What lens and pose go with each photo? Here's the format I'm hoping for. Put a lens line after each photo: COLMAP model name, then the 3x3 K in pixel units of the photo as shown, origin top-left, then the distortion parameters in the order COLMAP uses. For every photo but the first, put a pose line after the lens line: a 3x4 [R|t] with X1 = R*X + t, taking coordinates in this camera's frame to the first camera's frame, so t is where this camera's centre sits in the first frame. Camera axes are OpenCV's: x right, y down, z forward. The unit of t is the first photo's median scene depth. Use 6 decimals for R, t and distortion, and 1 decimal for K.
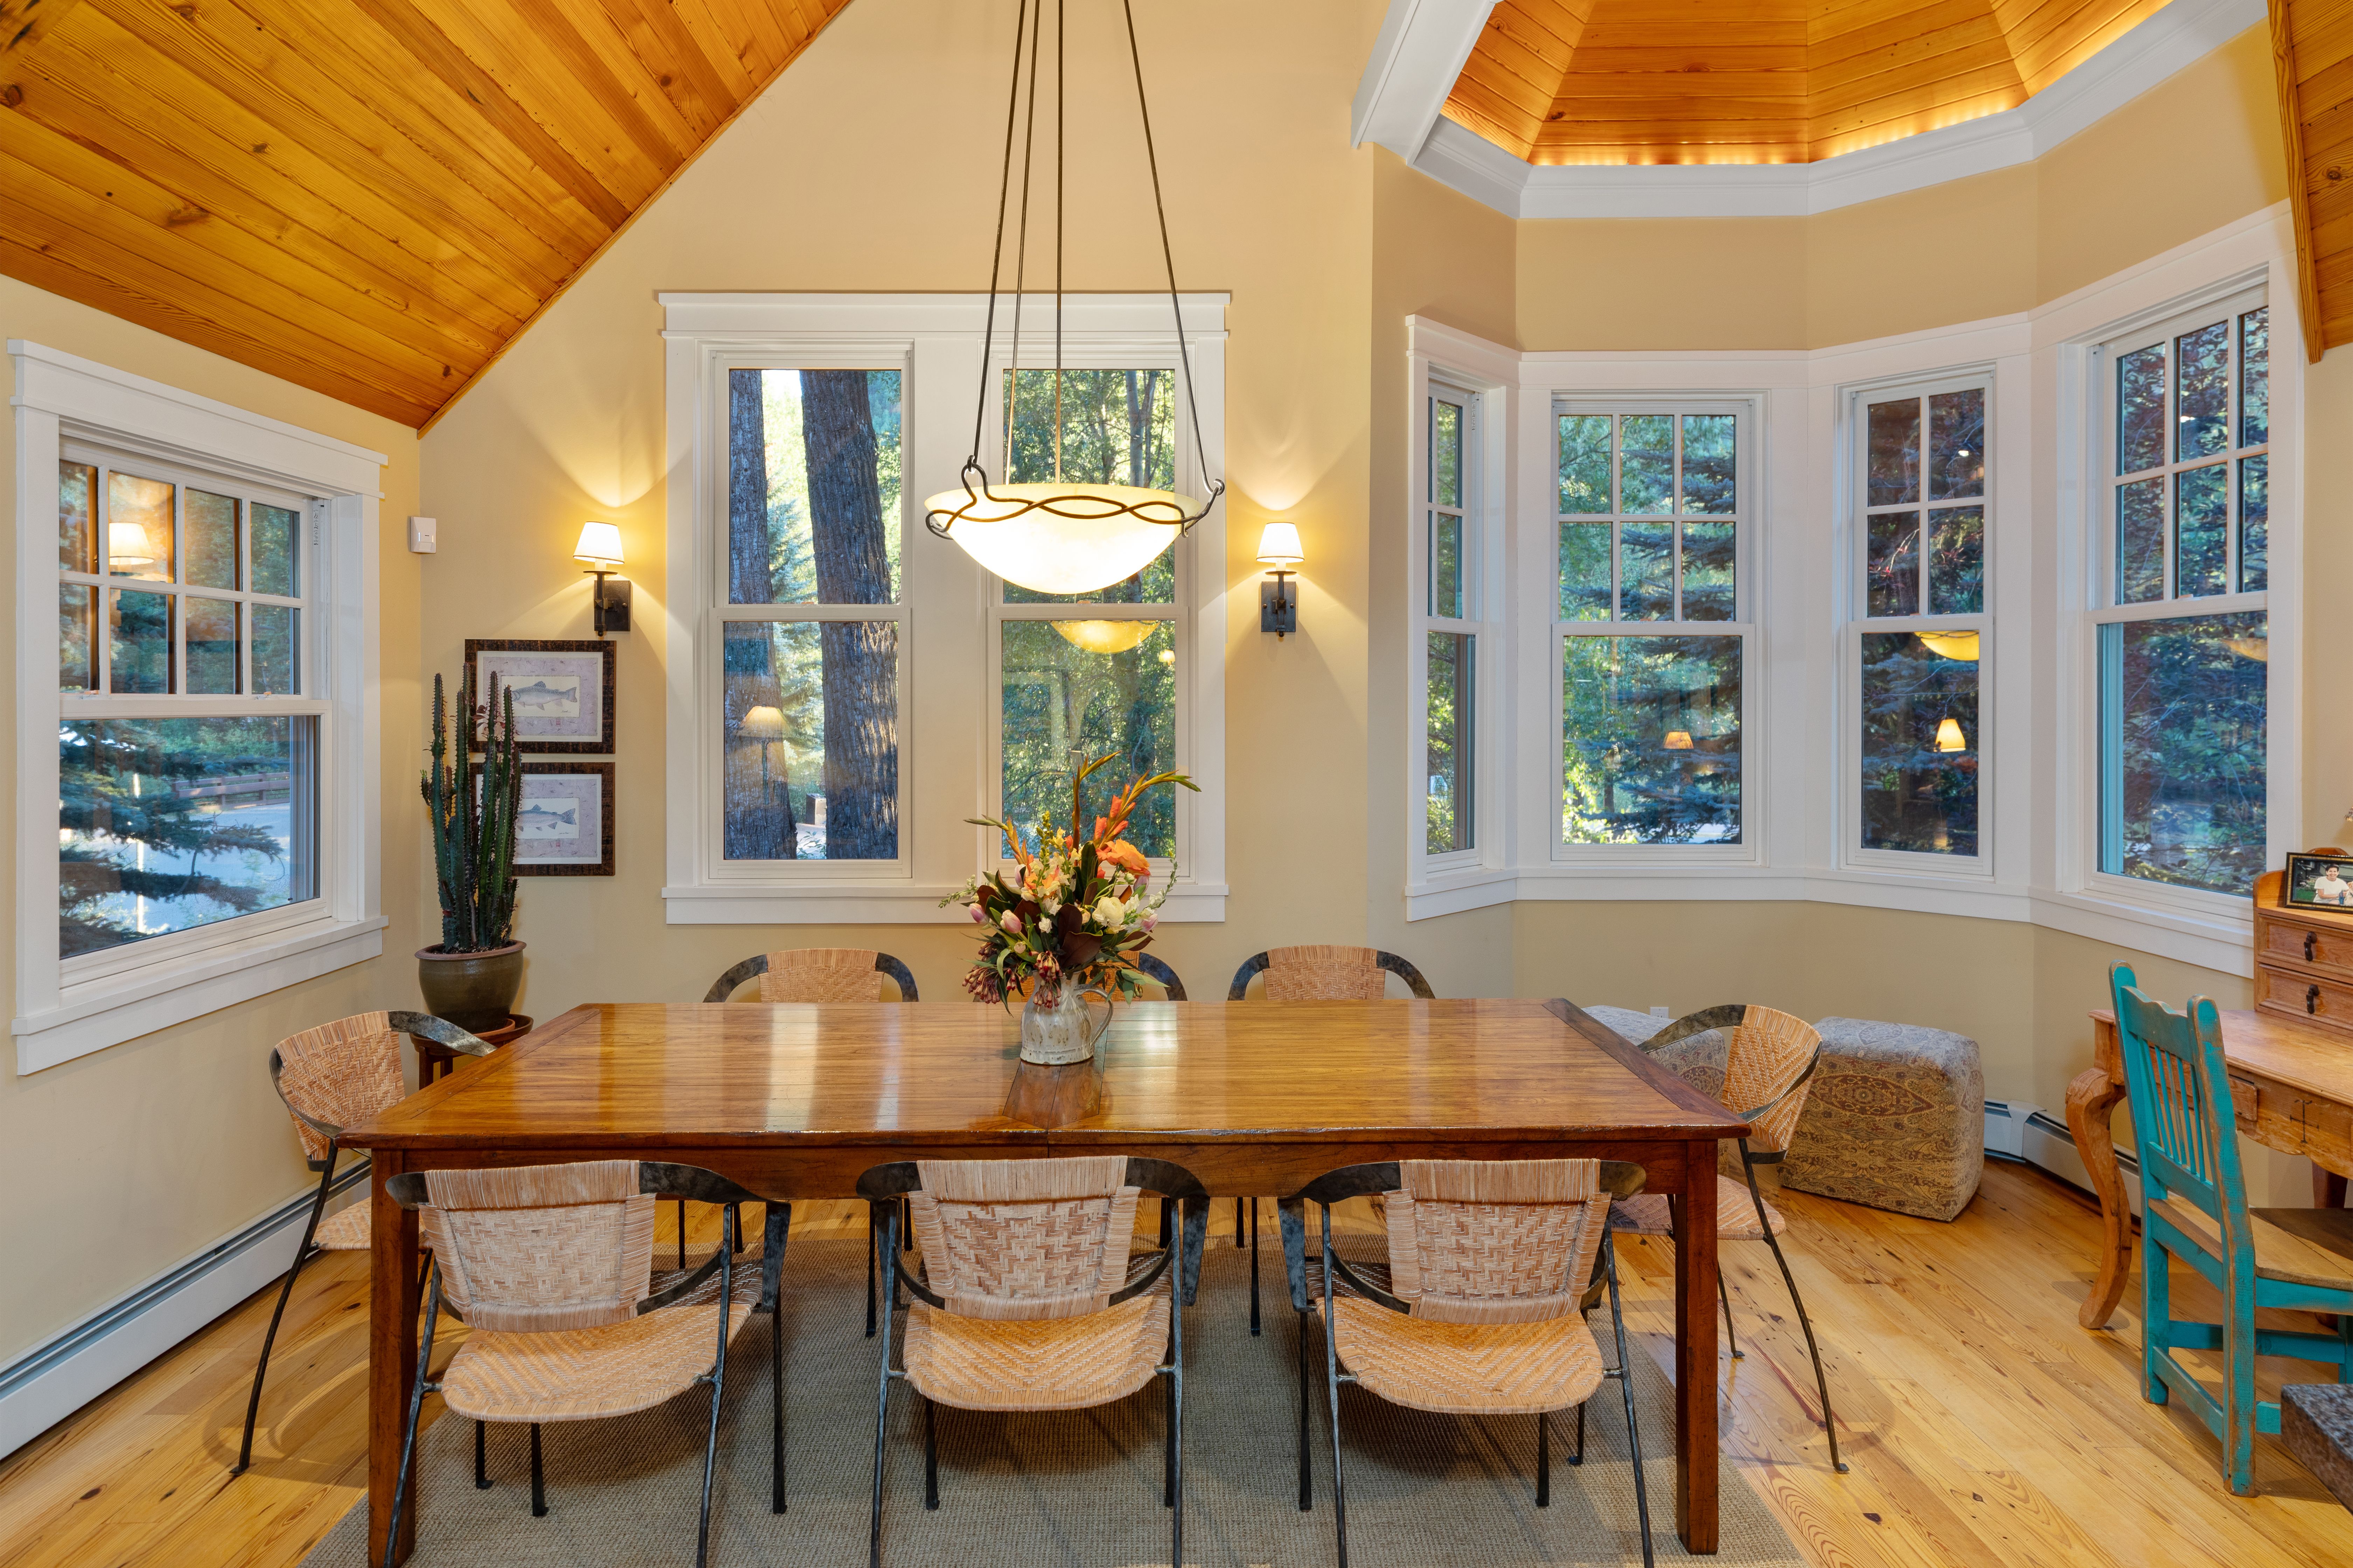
lens RADIAL K [[1347.0, 0, 1168.2], [0, 1347.0, 702.8], [0, 0, 1]] dist [0.003265, 0.000612]
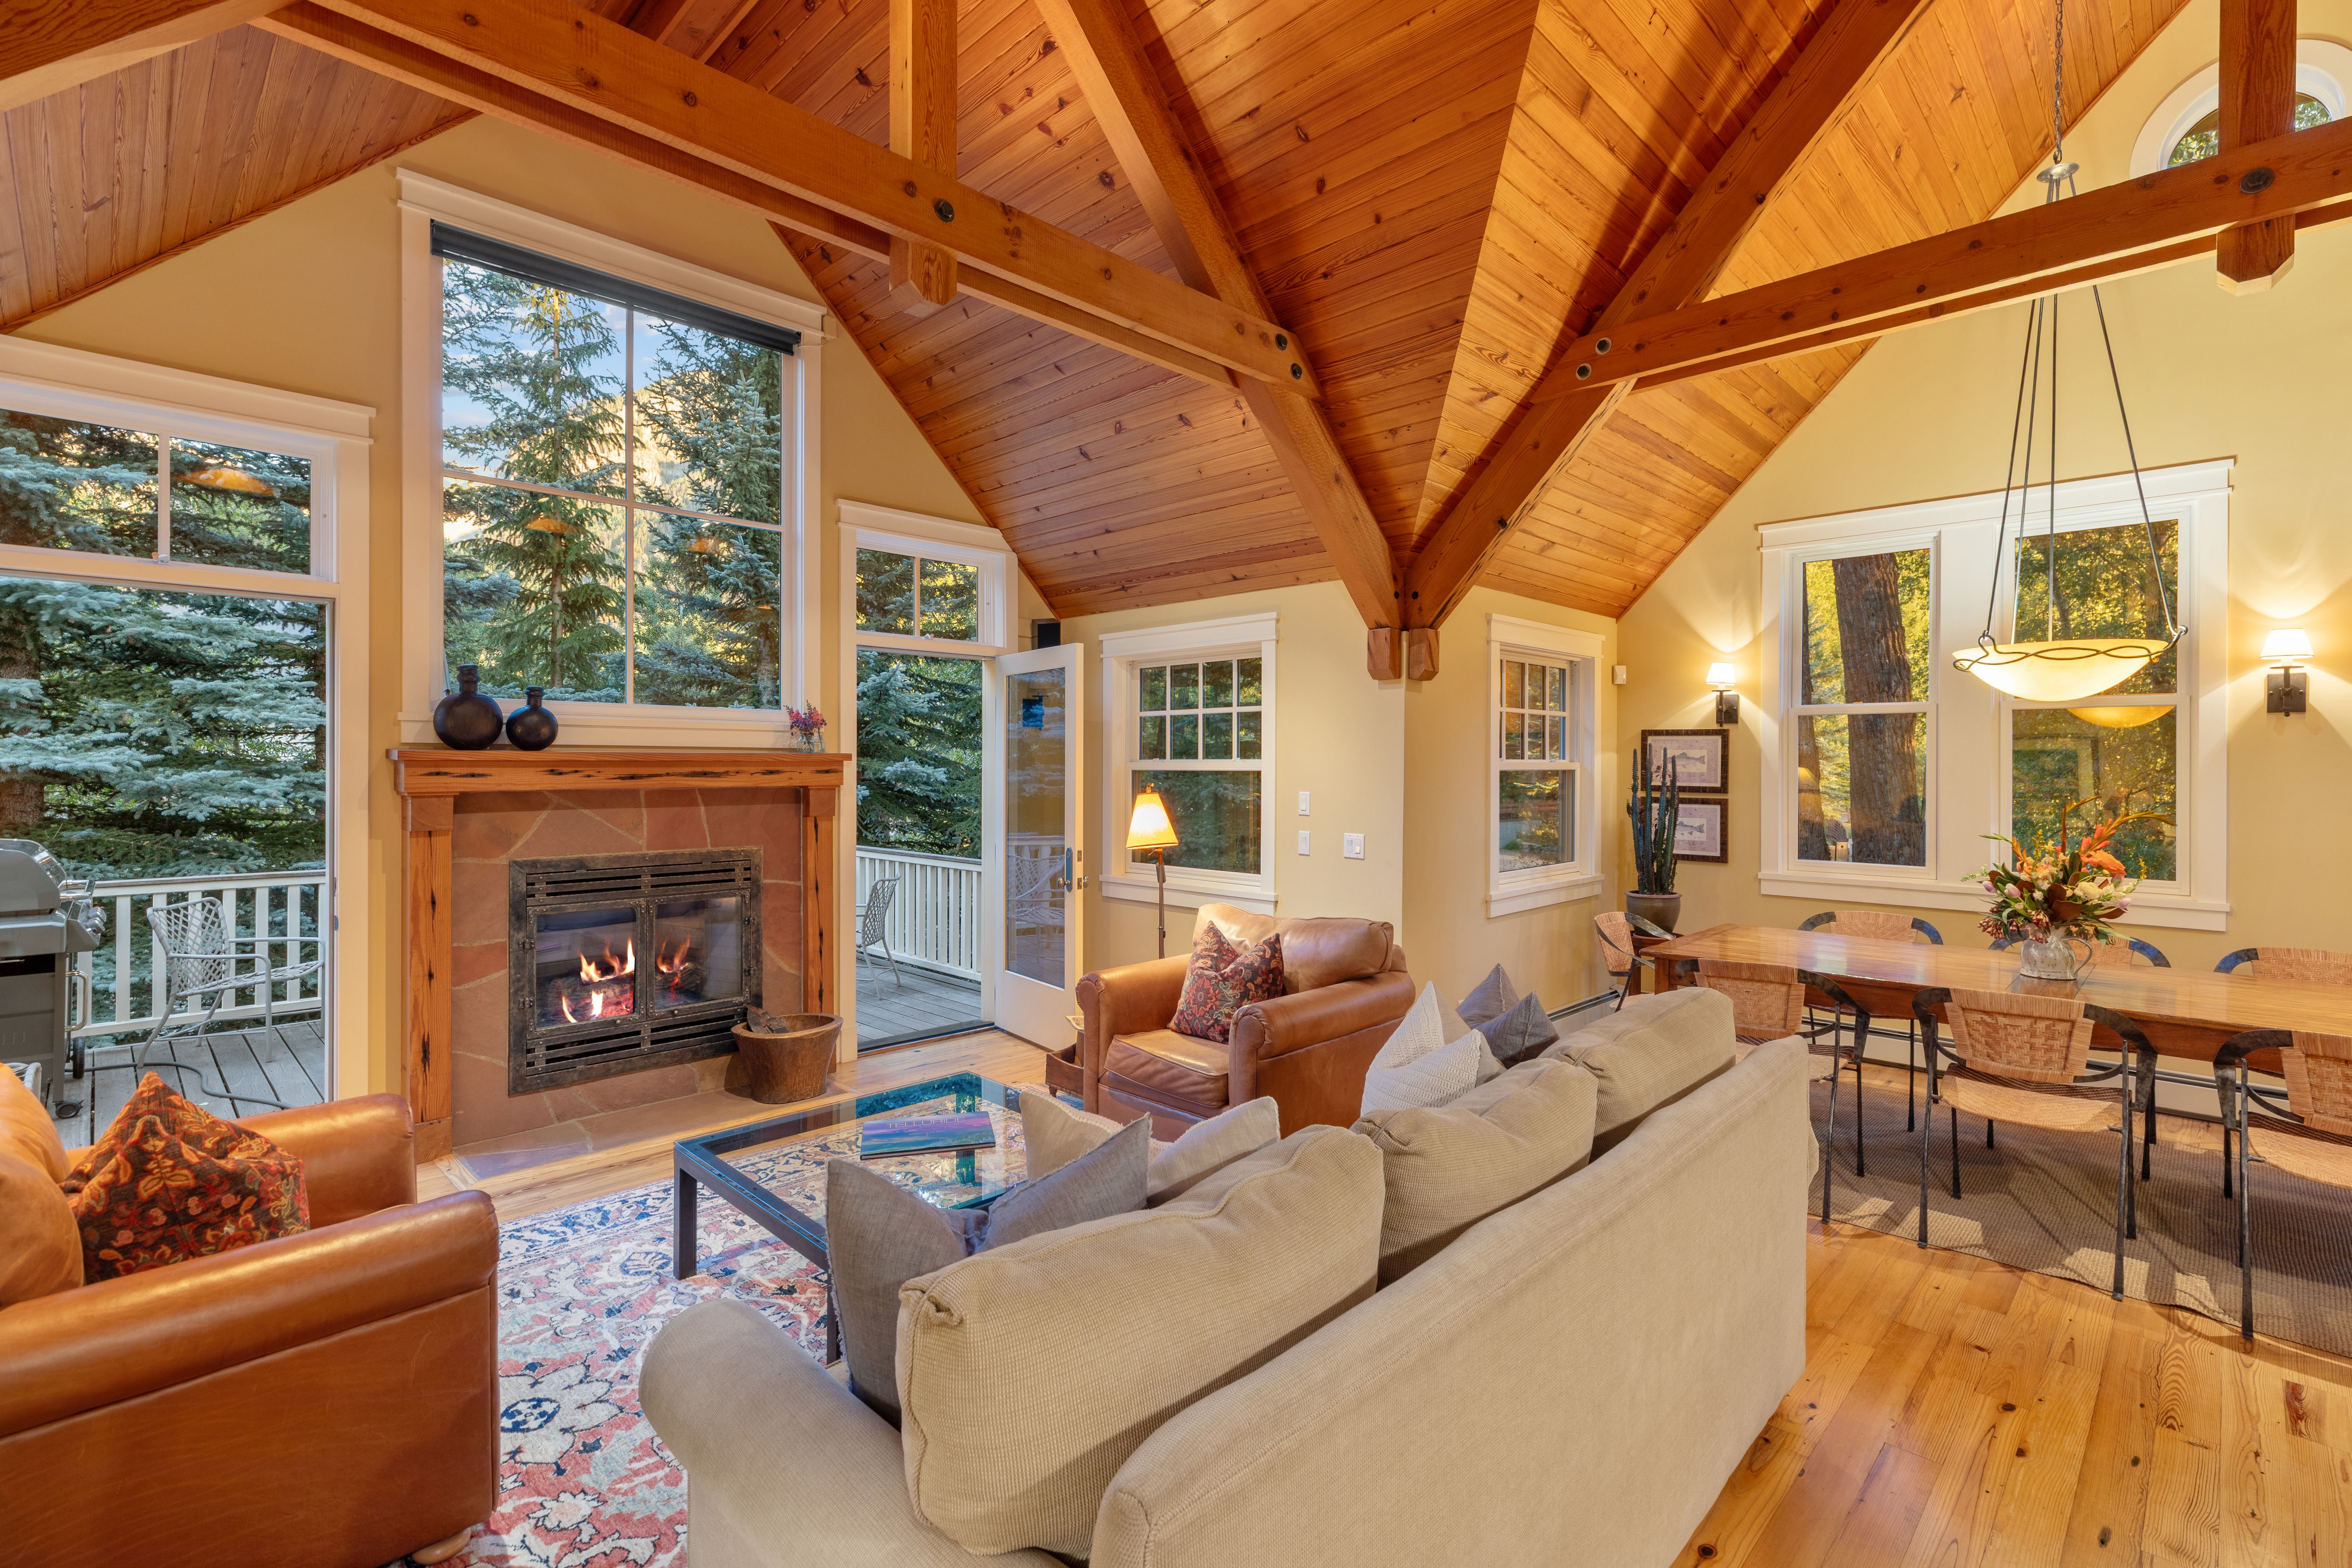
lens RADIAL K [[1037.2, 0, 1176.2], [0, 1037.2, 766.0], [0, 0, 1]] dist [0.003907, -0.000601]
pose [[0.690632, 0.005032, -0.723189, 0.072590], [-0.003914, 0.999987, 0.003220, 0.000227], [0.723196, 0.000607, 0.690643, -0.479695]]
